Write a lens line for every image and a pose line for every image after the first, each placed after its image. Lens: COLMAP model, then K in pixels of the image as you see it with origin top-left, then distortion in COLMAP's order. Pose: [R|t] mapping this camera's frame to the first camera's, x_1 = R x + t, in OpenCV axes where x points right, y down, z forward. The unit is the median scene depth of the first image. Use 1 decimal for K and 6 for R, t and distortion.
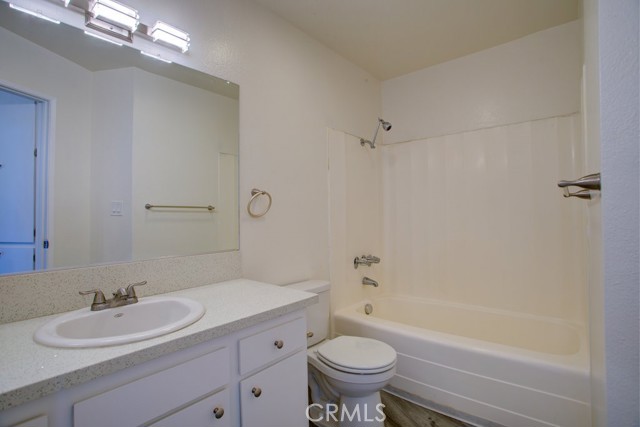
lens RADIAL K [[309.7, 0, 319.7], [0, 309.7, 210.2], [0, 0, 1]] dist [-0.068554, 0.024005]
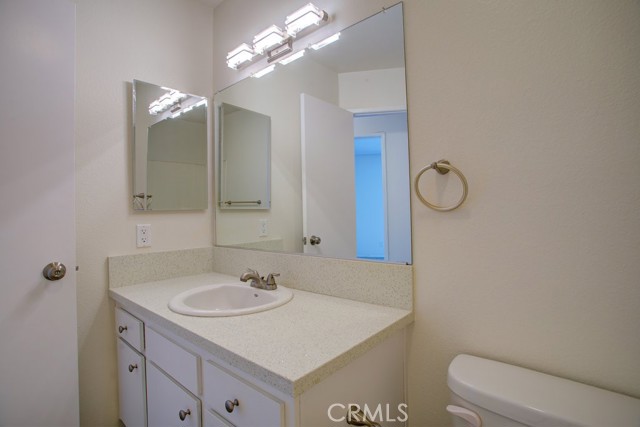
lens RADIAL K [[309.7, 0, 319.7], [0, 309.7, 210.2], [0, 0, 1]] dist [-0.068554, 0.024005]
pose [[0.011792, -0.006574, -0.999909, 0.512573], [0.027801, 0.999594, -0.006244, 0.025954], [0.999544, -0.027724, 0.011970, 1.161284]]
